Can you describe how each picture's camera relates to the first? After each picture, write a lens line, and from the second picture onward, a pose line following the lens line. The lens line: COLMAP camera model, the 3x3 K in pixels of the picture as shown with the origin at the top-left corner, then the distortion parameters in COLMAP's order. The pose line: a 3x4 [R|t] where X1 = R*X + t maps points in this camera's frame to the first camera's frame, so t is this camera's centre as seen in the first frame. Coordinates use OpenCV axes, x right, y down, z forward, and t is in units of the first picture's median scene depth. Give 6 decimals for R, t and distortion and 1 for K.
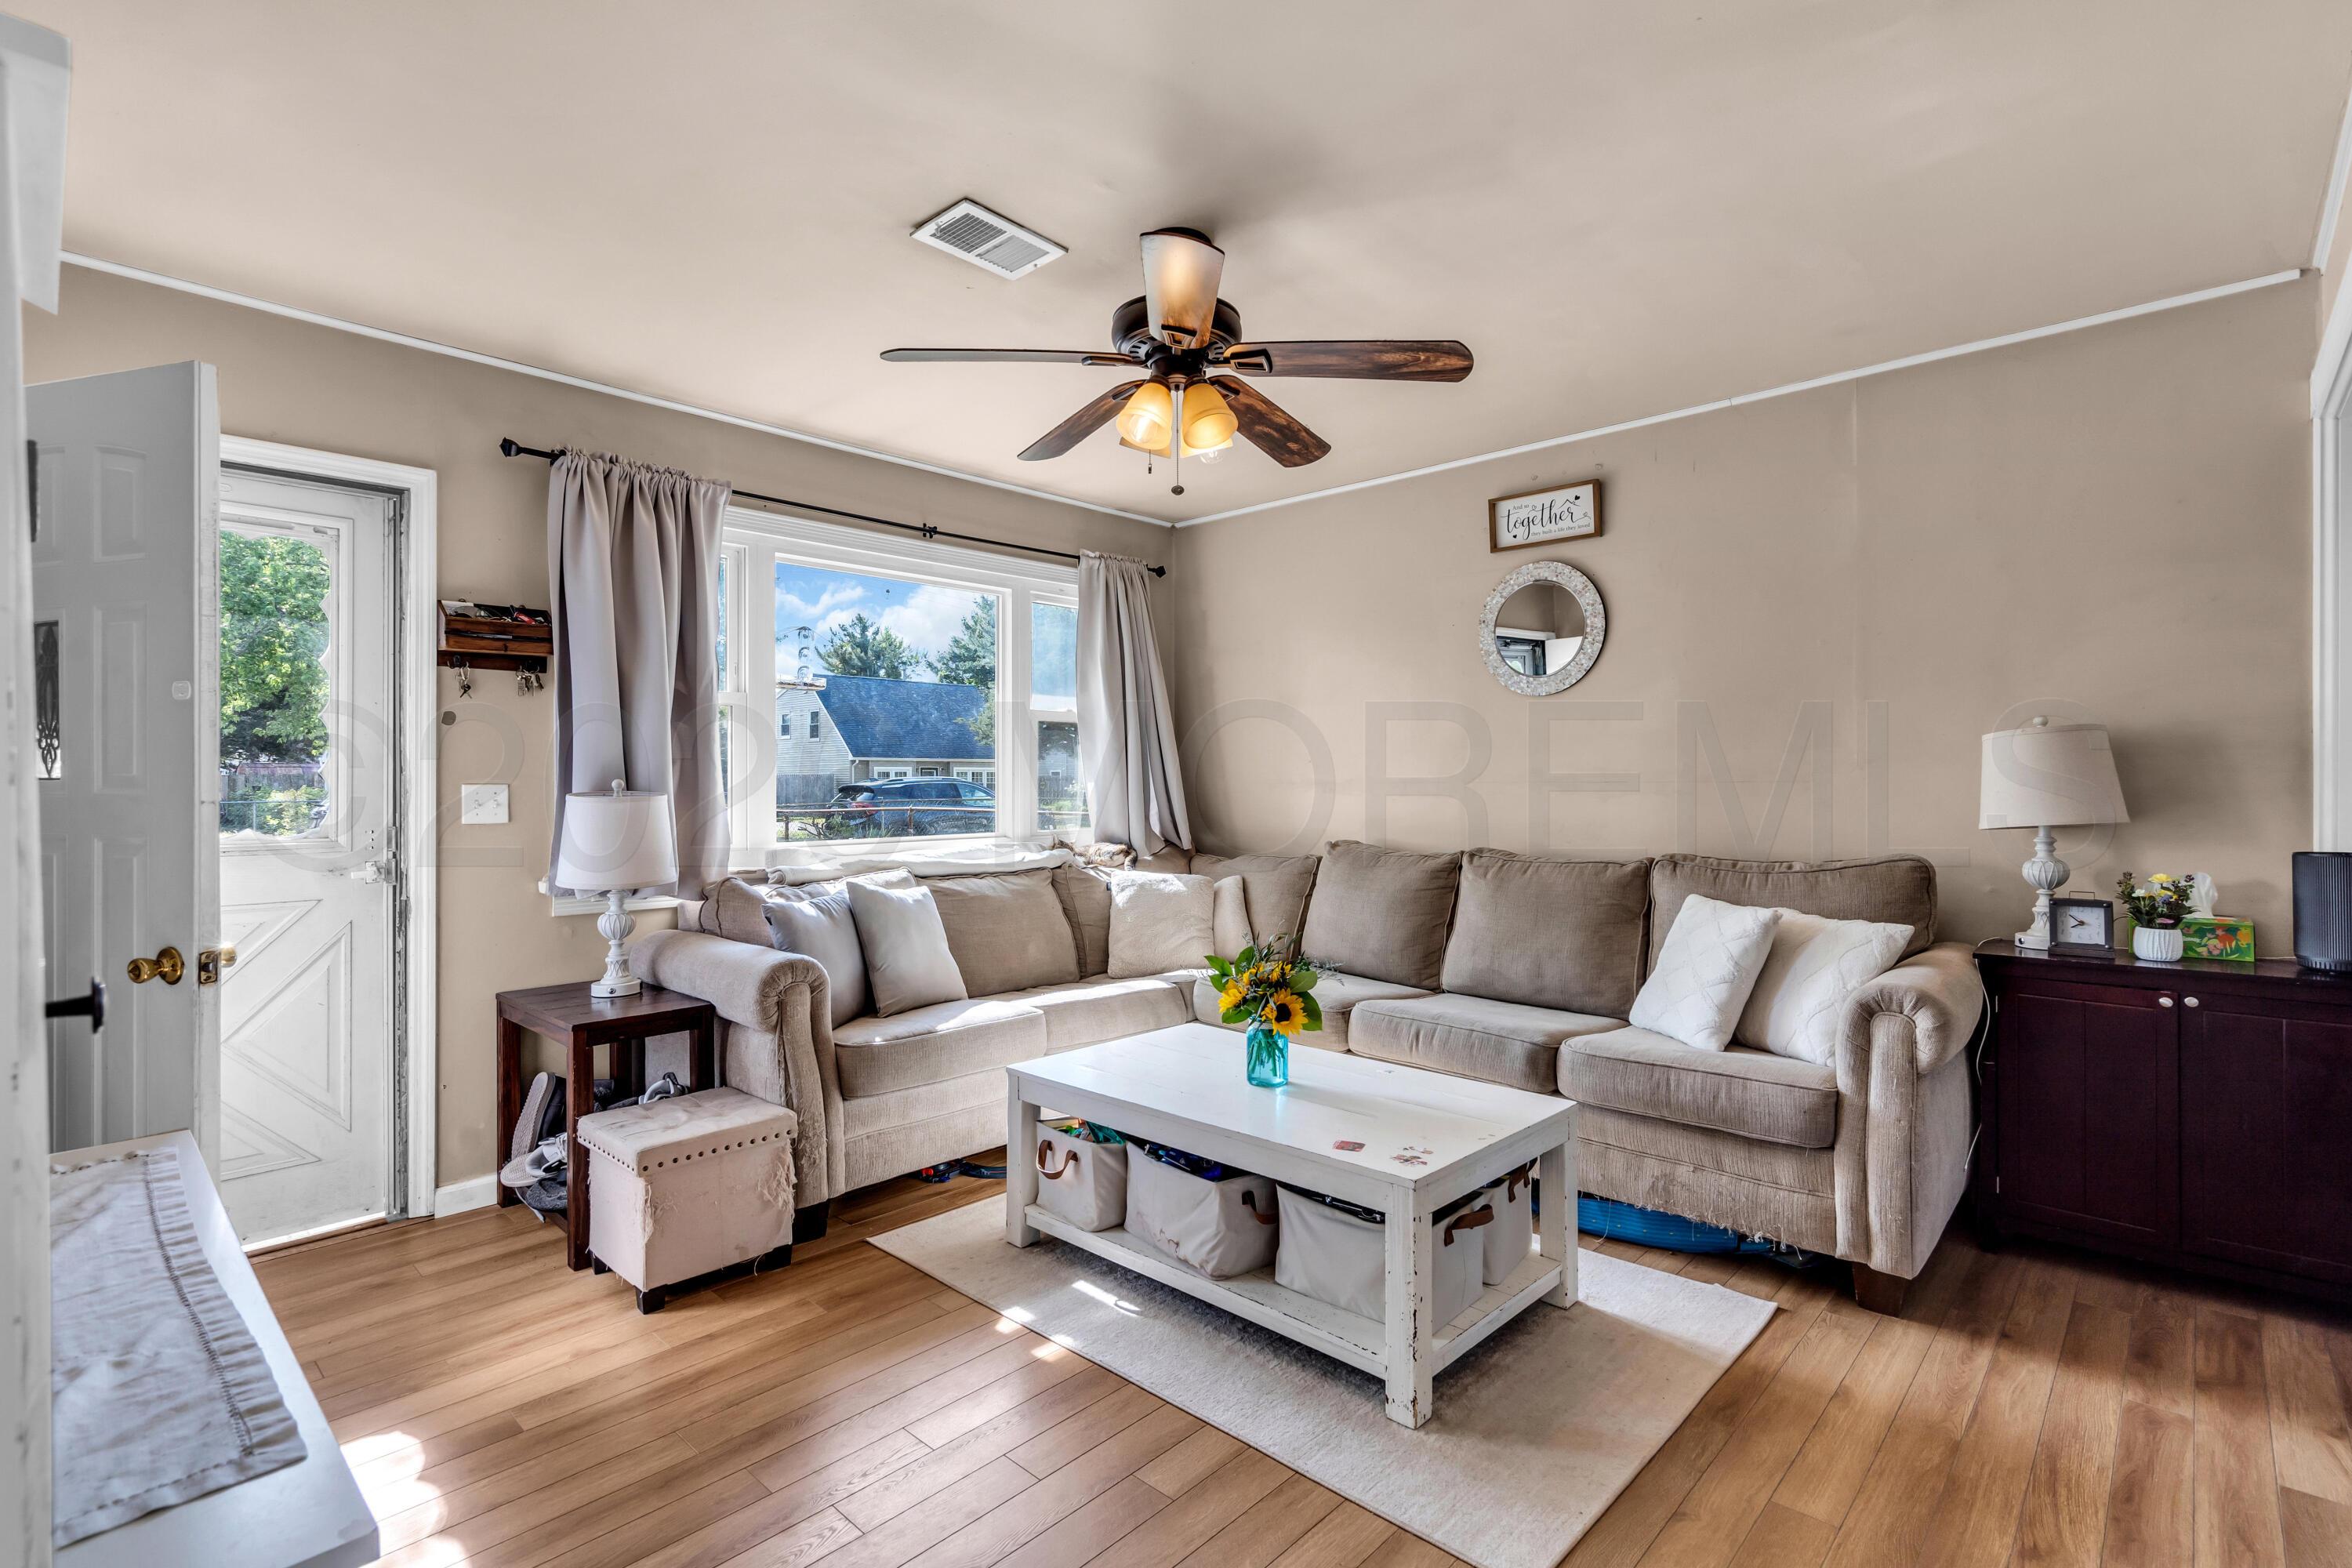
lens RADIAL K [[1087.3, 0, 1176.0], [0, 1087.3, 784.0], [0, 0, 1]] dist [-0.001228, 0.000990]
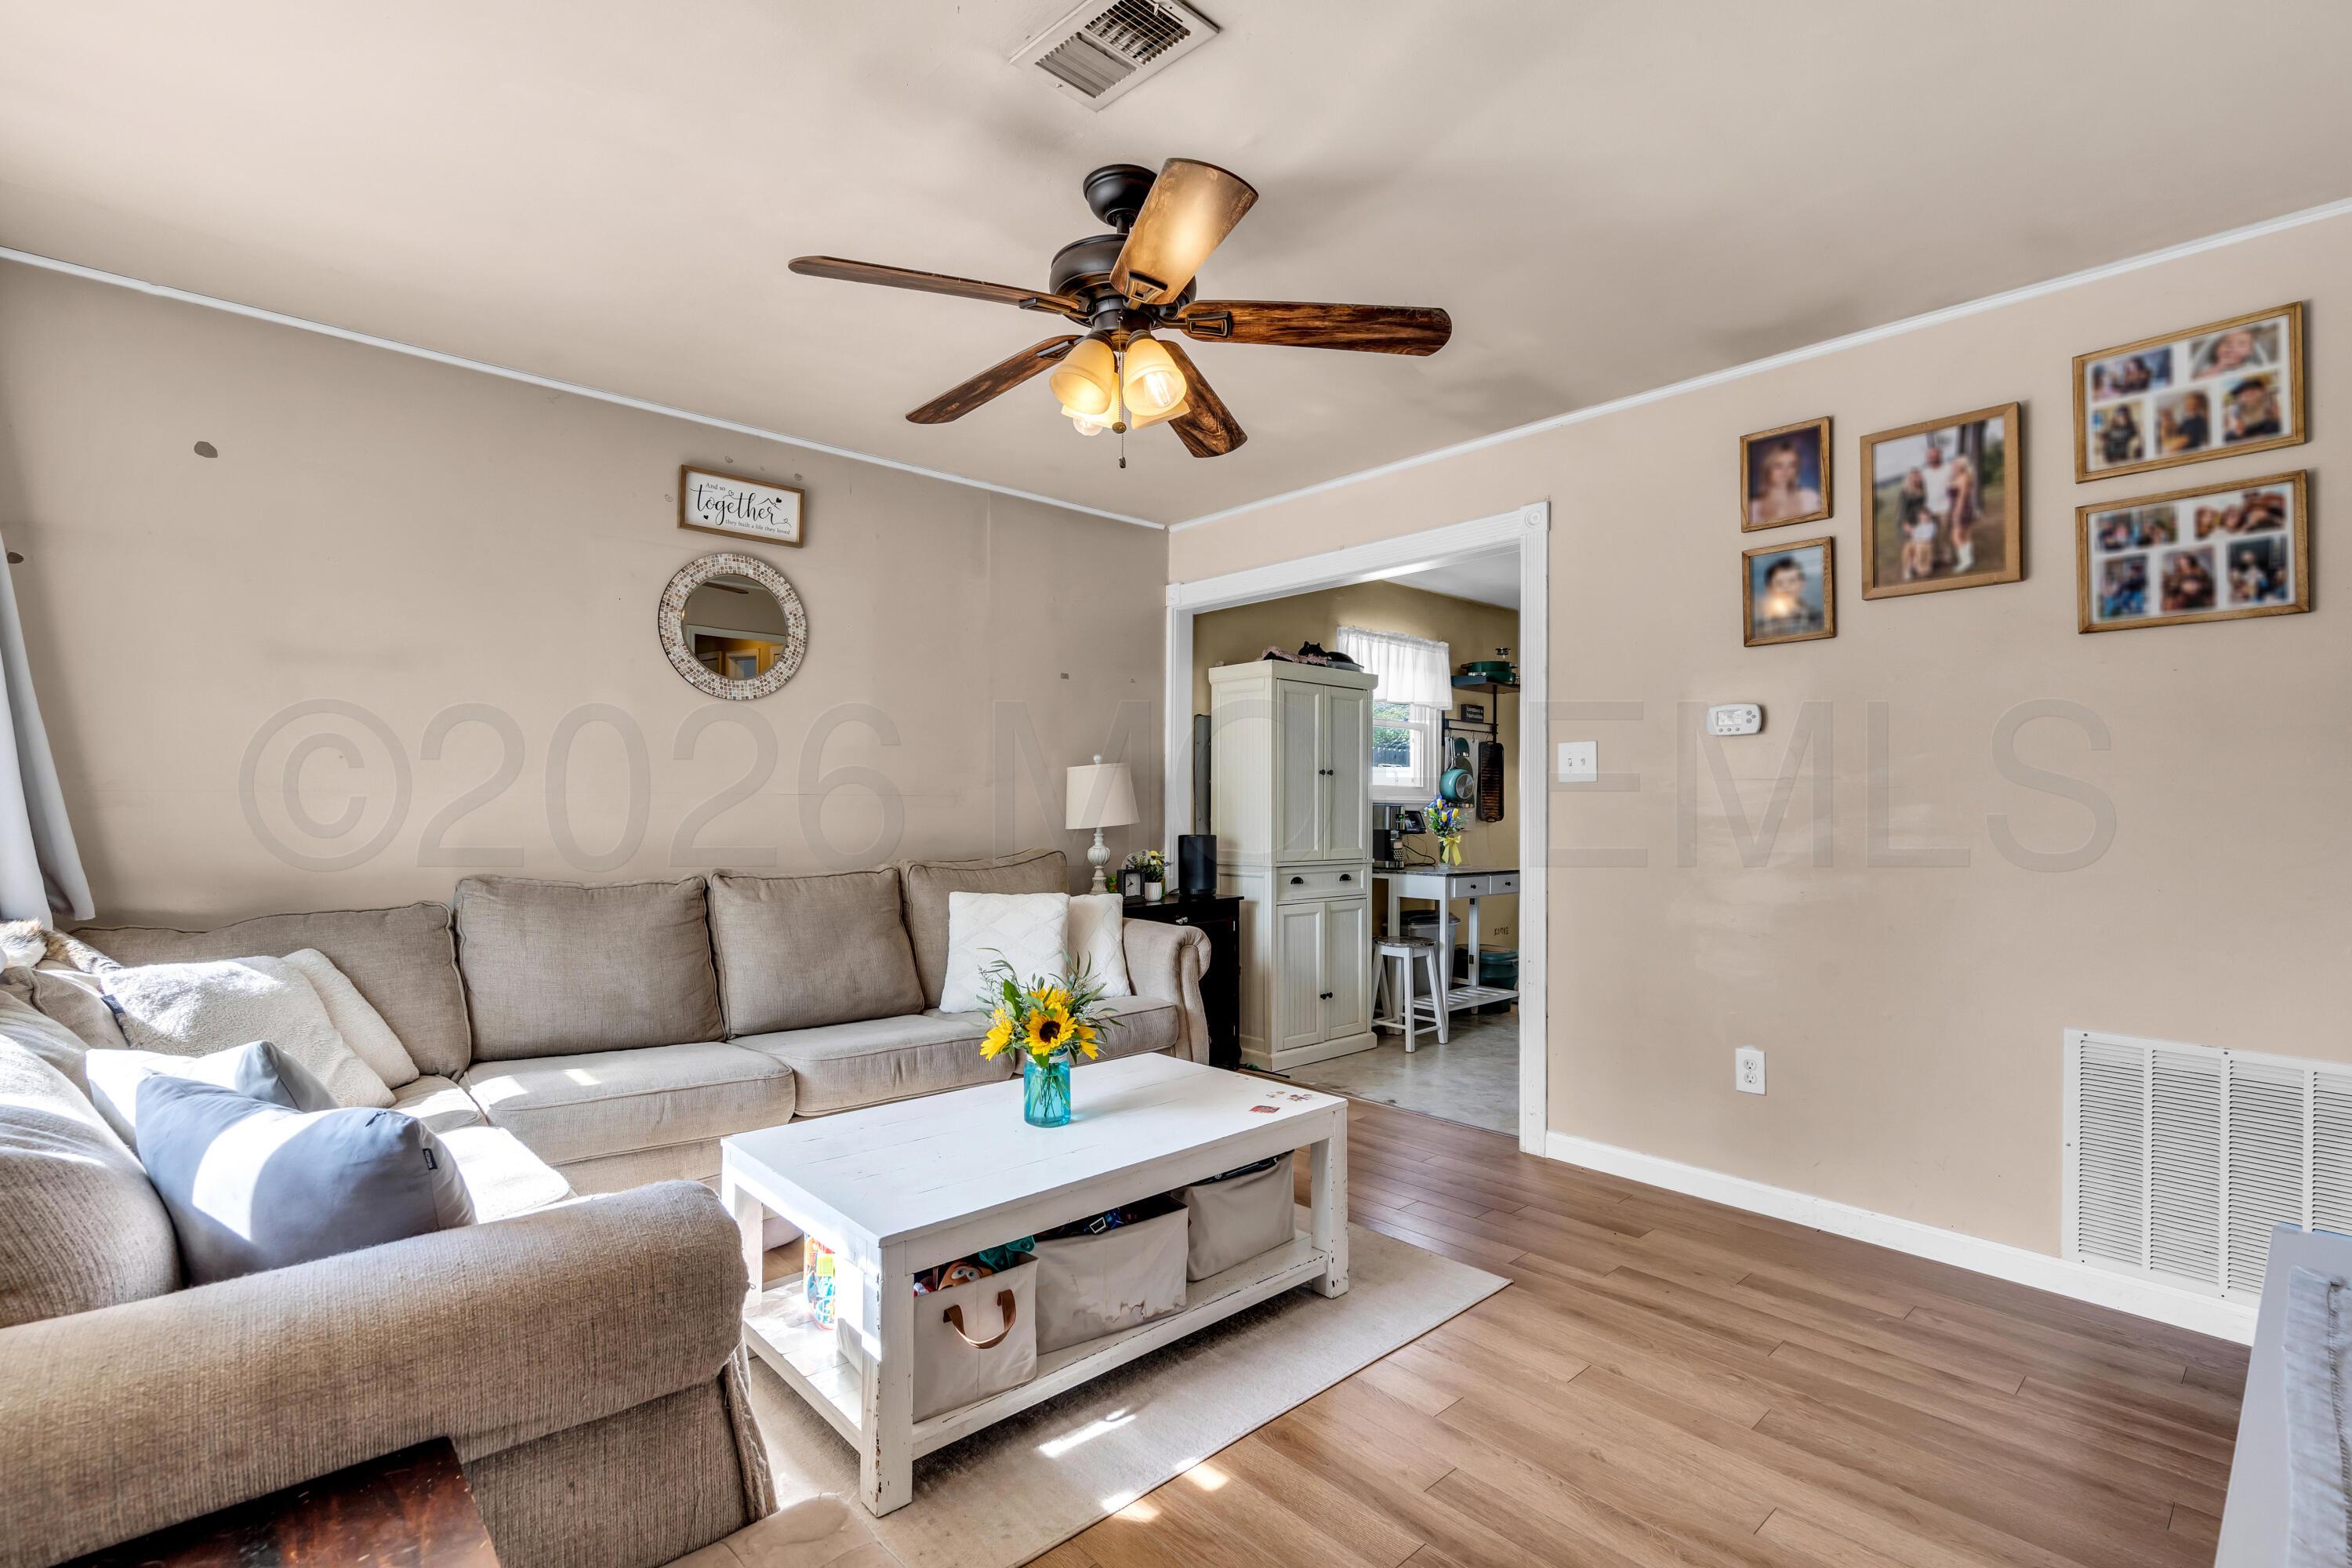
lens RADIAL K [[1087.3, 0, 1176.0], [0, 1087.3, 784.0], [0, 0, 1]] dist [-0.001228, 0.000990]
pose [[0.078018, 0.015717, 0.996828, -0.606926], [-0.002108, 0.999876, -0.015600, 0.004473], [-0.996950, -0.000885, 0.078042, 0.610735]]
